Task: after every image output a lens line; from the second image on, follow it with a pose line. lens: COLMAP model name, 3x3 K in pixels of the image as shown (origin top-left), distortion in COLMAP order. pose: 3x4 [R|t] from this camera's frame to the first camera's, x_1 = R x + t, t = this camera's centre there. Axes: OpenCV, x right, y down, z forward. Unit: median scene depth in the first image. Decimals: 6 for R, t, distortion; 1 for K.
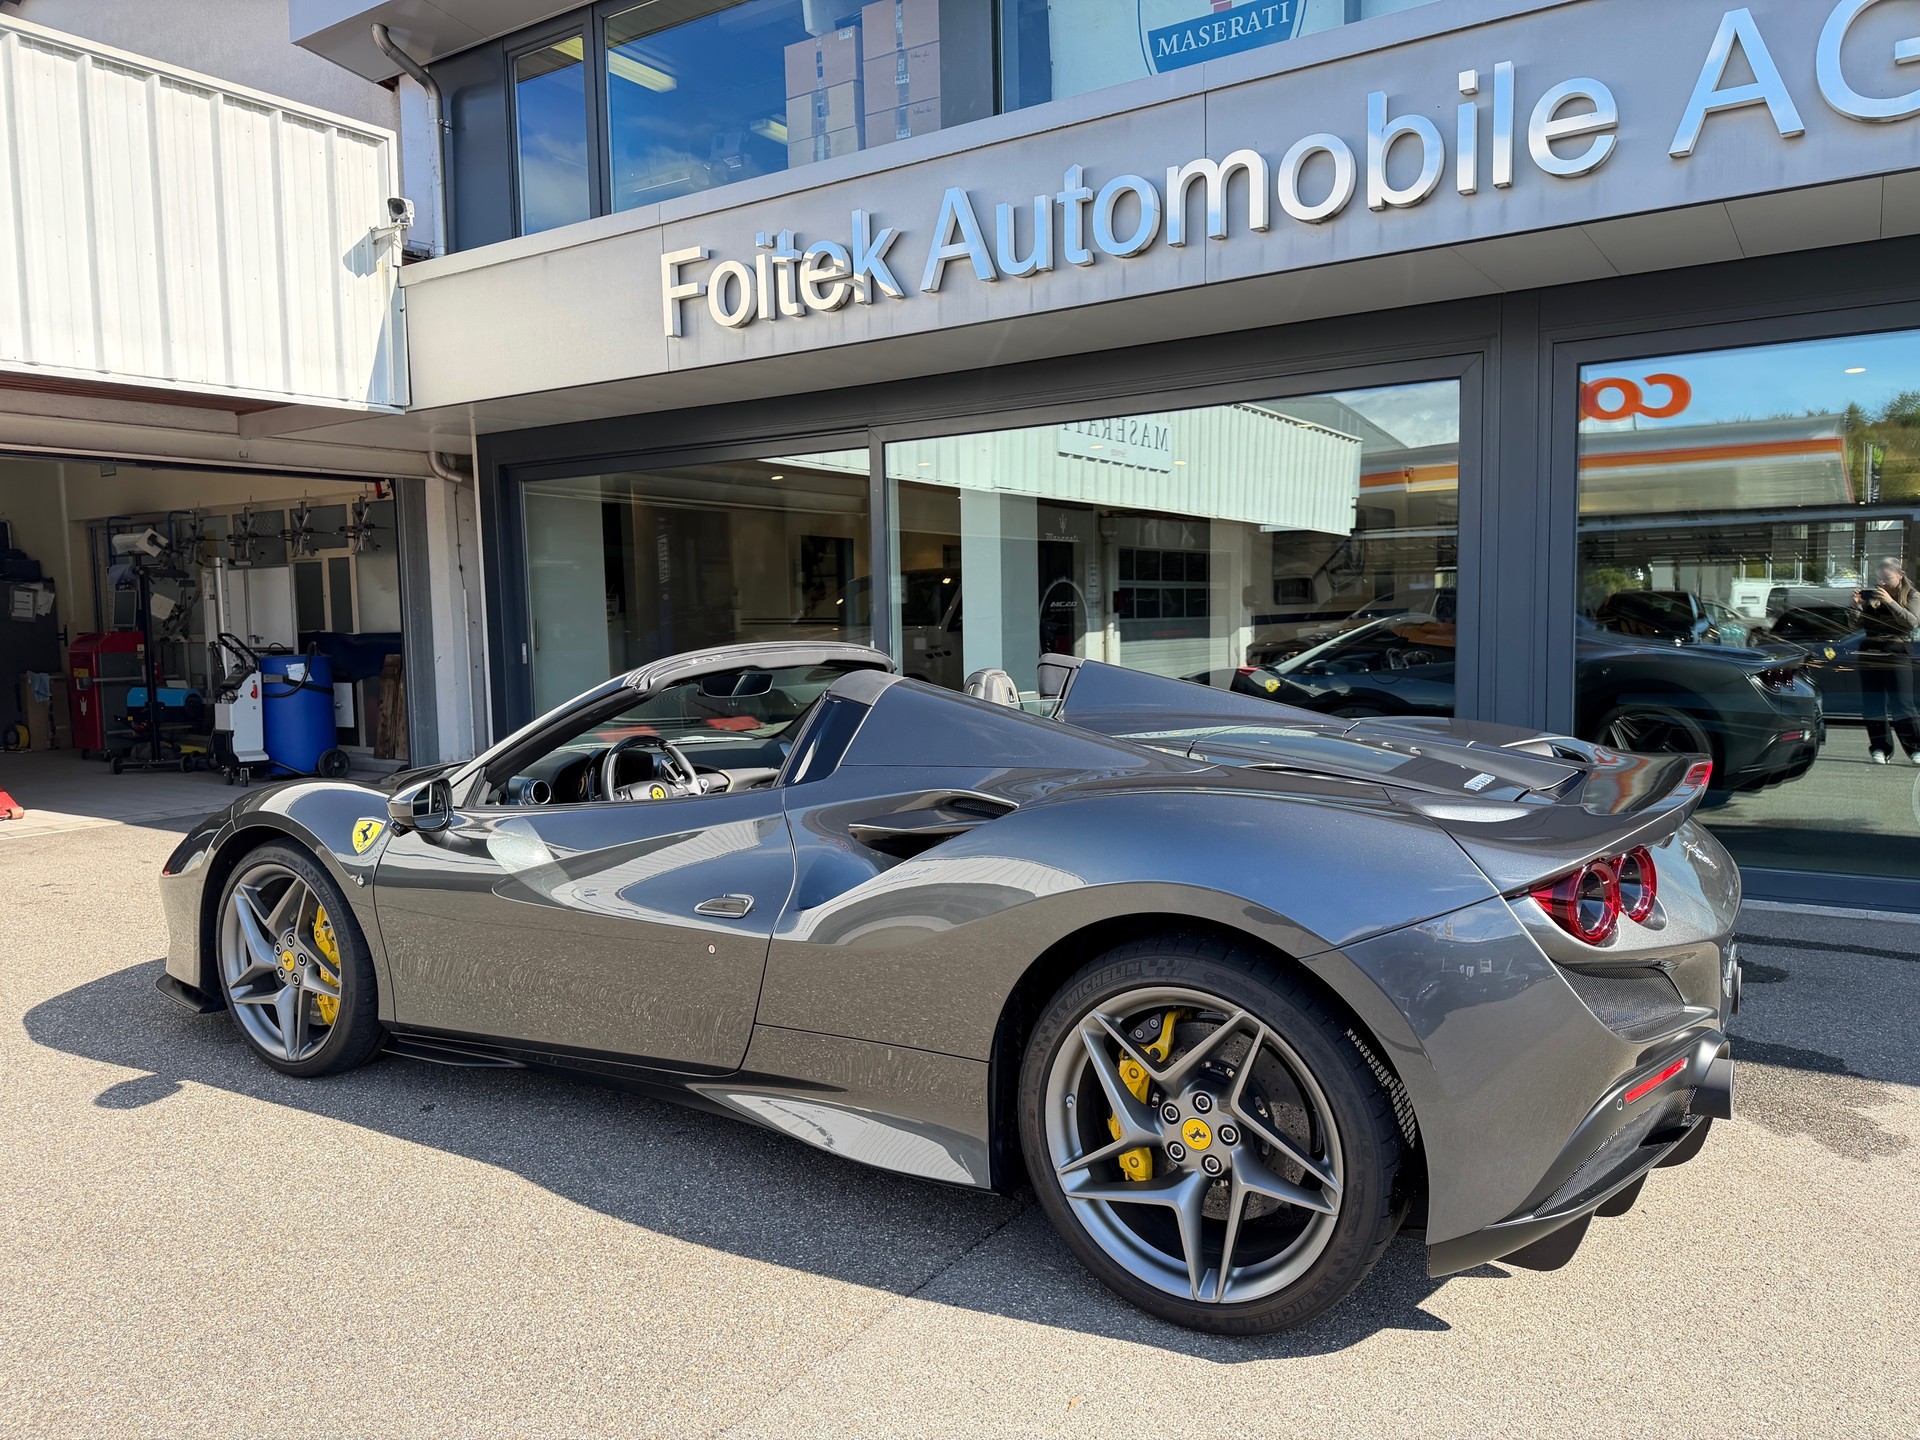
lens RADIAL K [[1366.2, 0, 943.1], [0, 1366.2, 735.6], [0, 0, 1]] dist [0.021309, -0.031169]
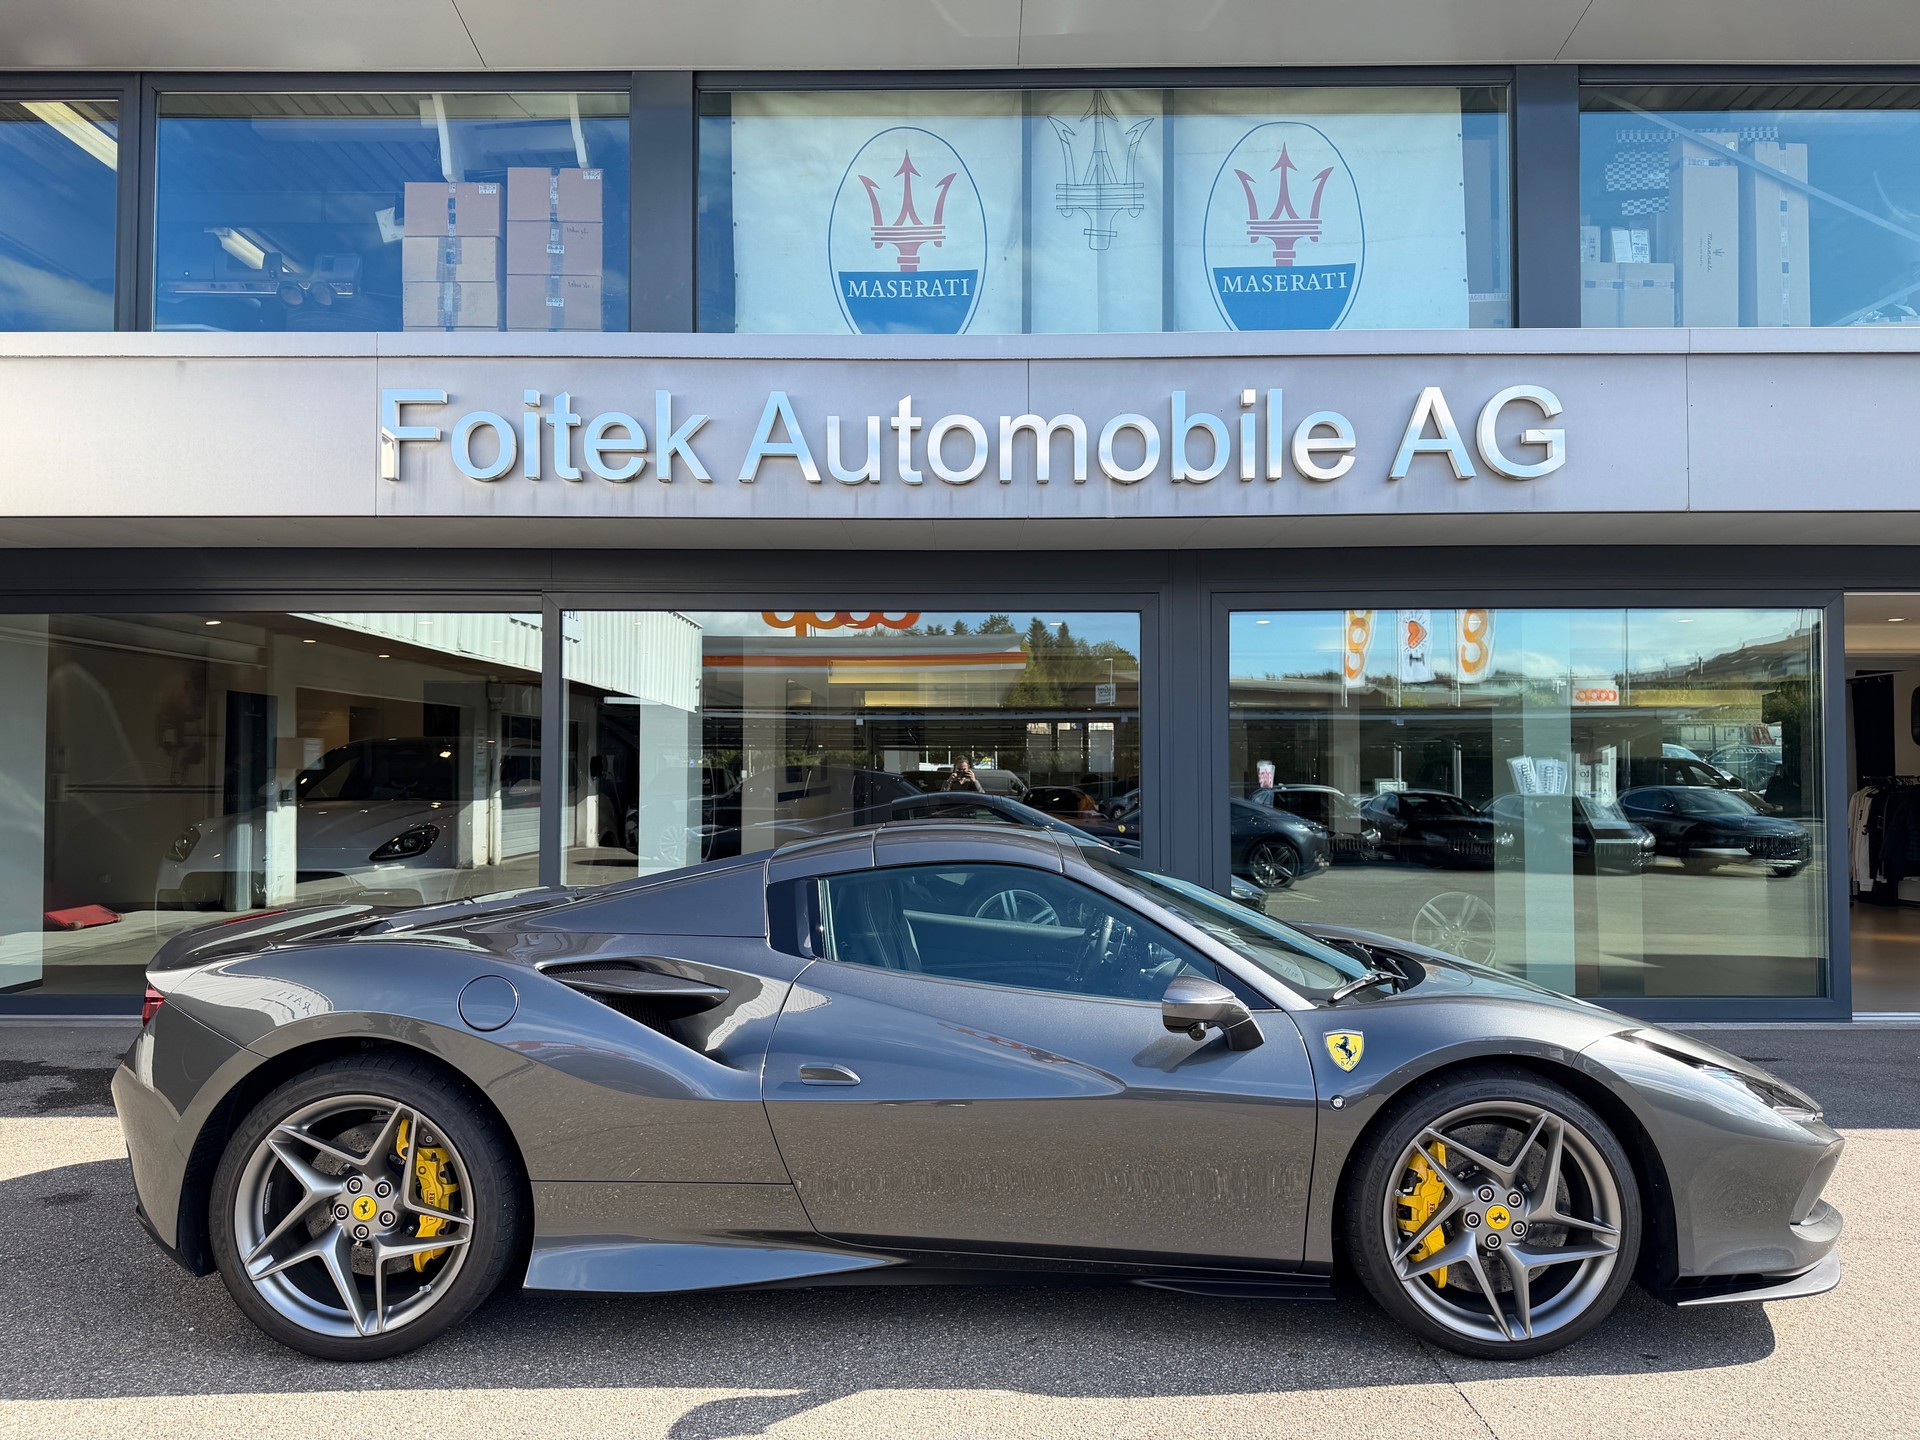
lens RADIAL K [[1337.9, 0, 957.0], [0, 1337.9, 749.7], [0, 0, 1]] dist [0.031634, -0.043022]
pose [[0.830669, 0.029796, 0.555969, -0.373004], [0.032429, 0.994283, -0.101737, -0.015543], [-0.555822, 0.102539, 0.824953, 0.091953]]
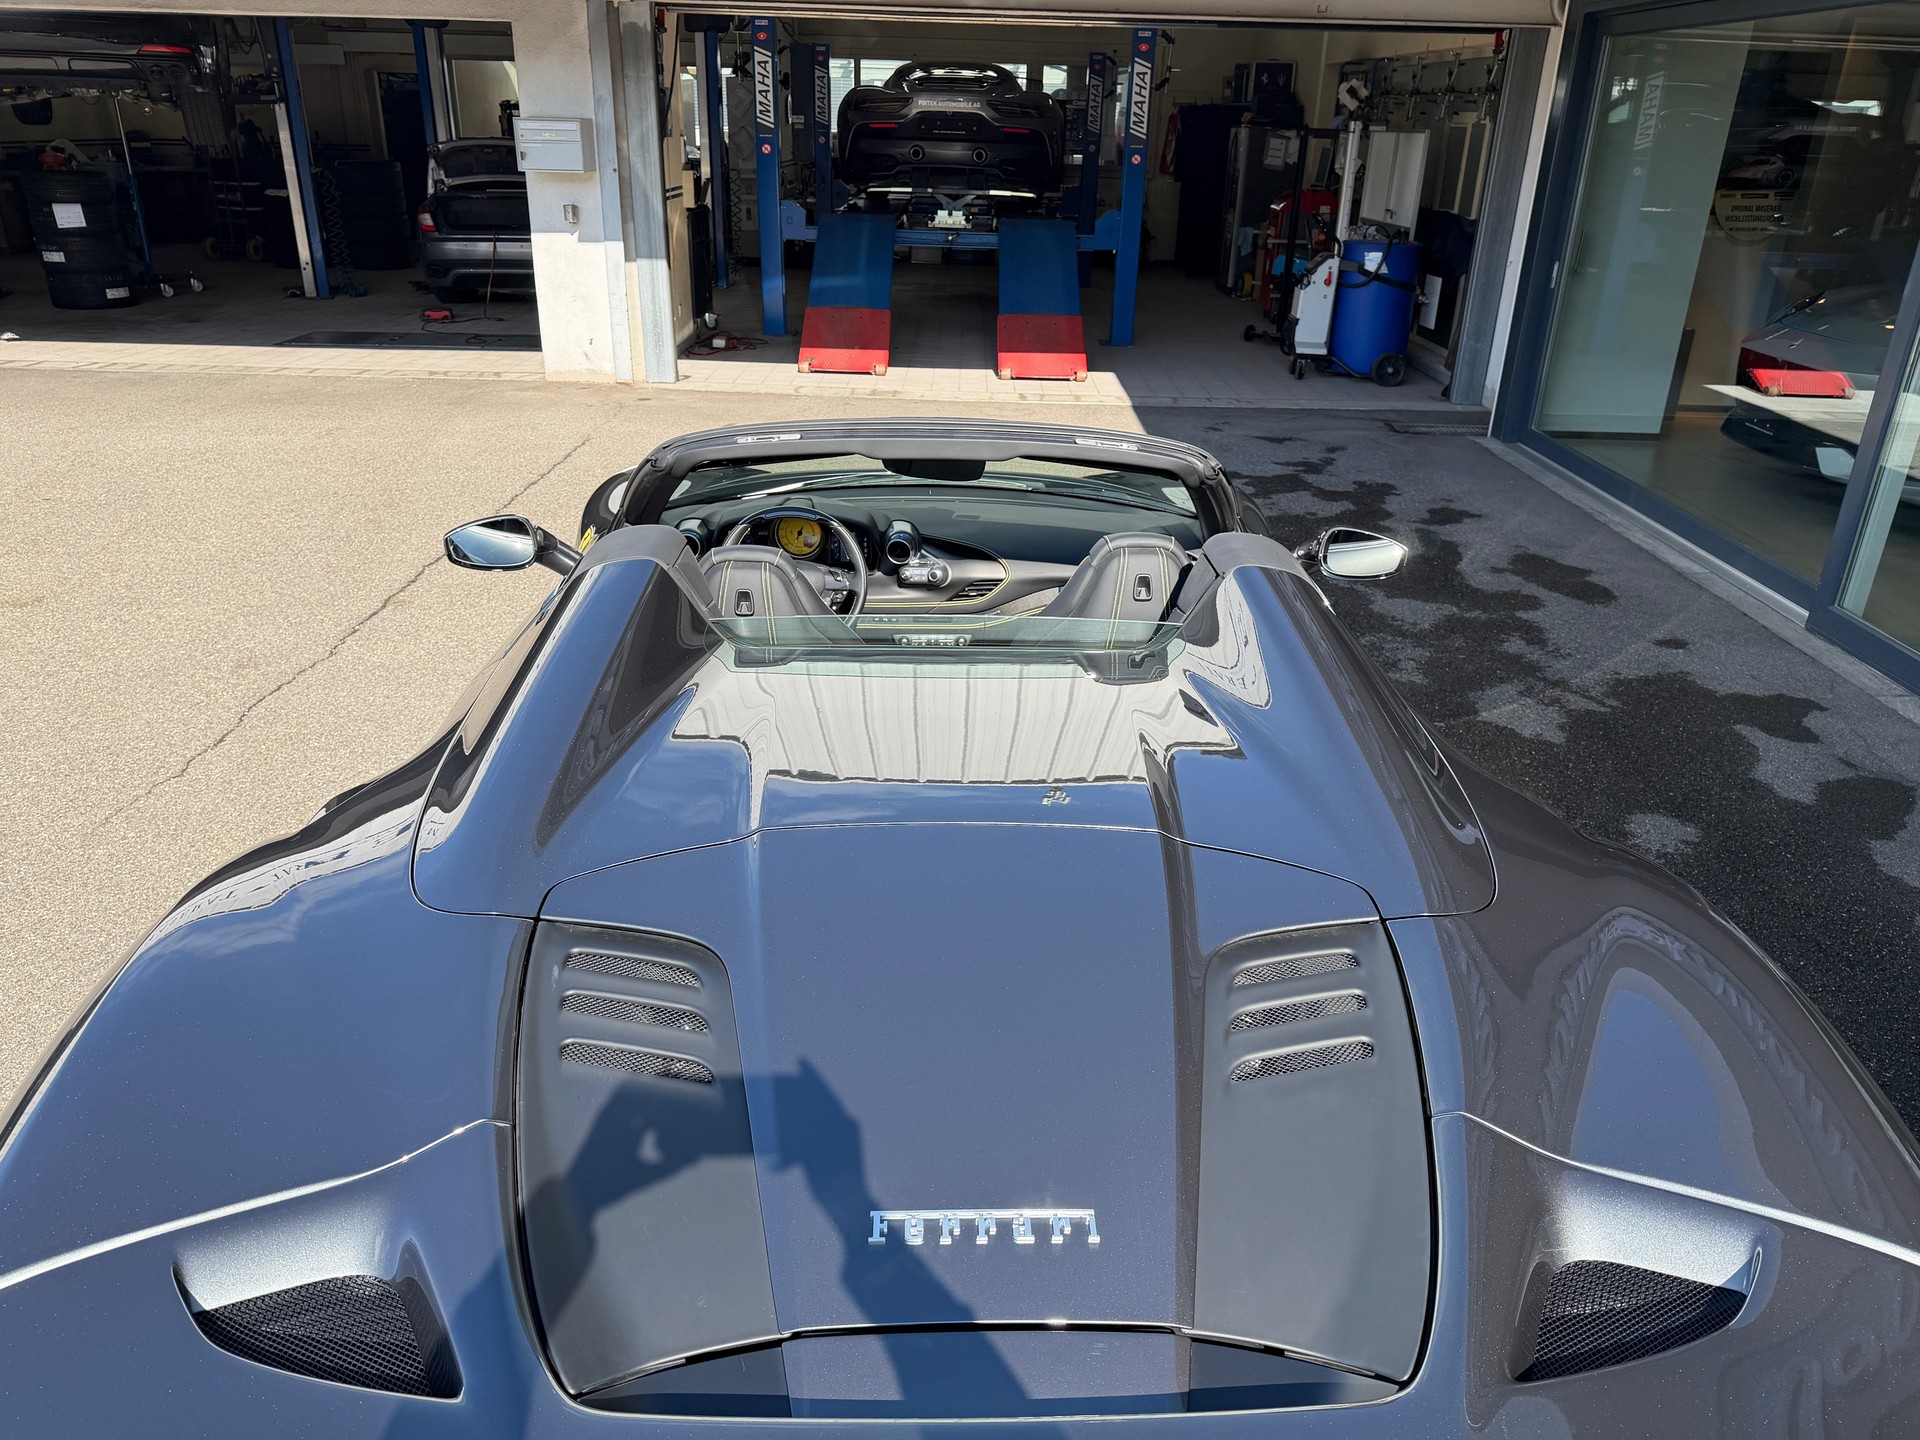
lens RADIAL K [[1337.9, 0, 949.0], [0, 1337.9, 761.0], [0, 0, 1]] dist [0.031634, -0.043022]
pose [[0.555715, 0.383798, -0.737482, 0.259473], [-0.106651, 0.912646, 0.394591, -0.101572], [0.824504, -0.140627, 0.548104, 0.334251]]
